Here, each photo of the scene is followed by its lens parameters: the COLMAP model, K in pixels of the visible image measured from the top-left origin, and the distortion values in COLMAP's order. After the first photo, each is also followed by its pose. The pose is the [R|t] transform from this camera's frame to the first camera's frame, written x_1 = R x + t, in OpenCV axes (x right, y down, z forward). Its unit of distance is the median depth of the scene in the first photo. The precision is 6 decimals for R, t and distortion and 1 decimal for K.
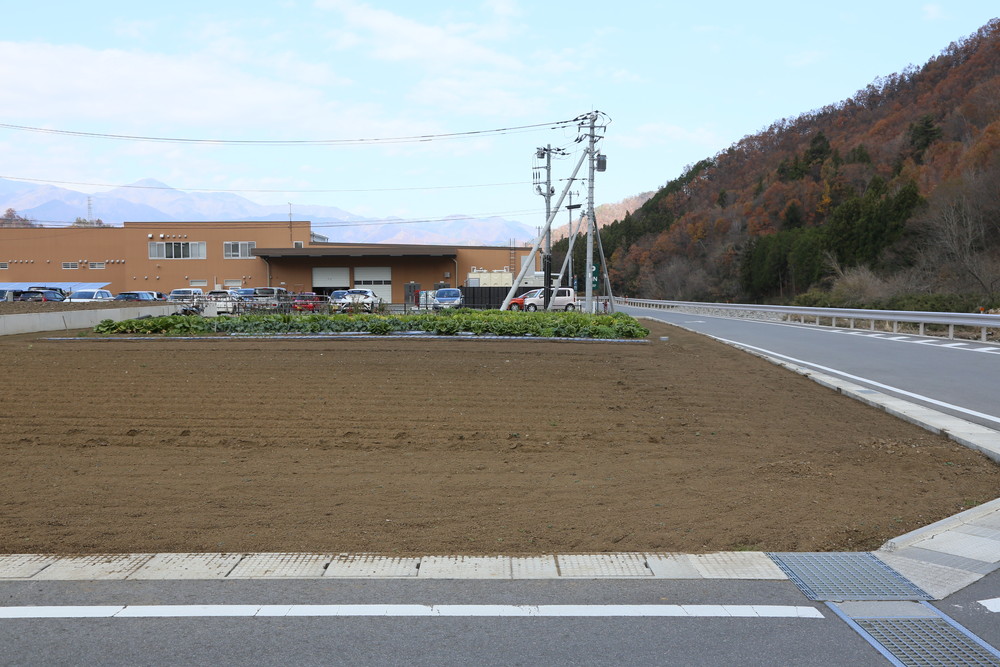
lens RADIAL K [[955.4, 0, 500.0], [0, 955.4, 333.5], [0, 0, 1]] dist [-0.004408, 0.000863]
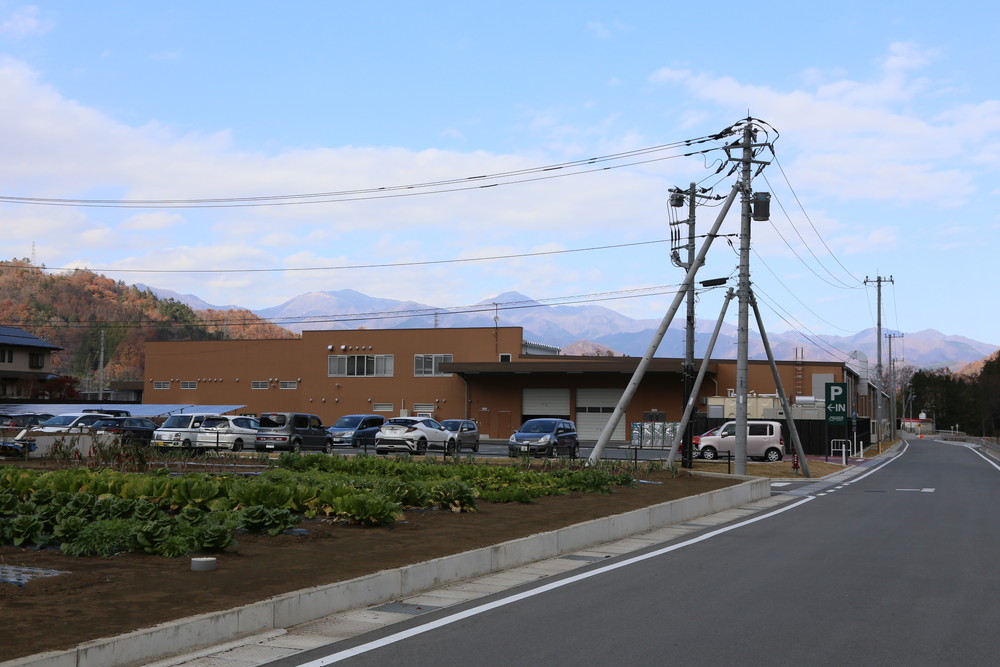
lens RADIAL K [[1154.2, 0, 500.0], [0, 1154.2, 333.5], [0, 0, 1]] dist [0.104608, -0.006289]
pose [[0.939240, -0.009285, -0.343136, 0.185998], [-0.031953, 0.992929, -0.114330, -0.015181], [0.341771, 0.118347, 0.932302, 0.279716]]
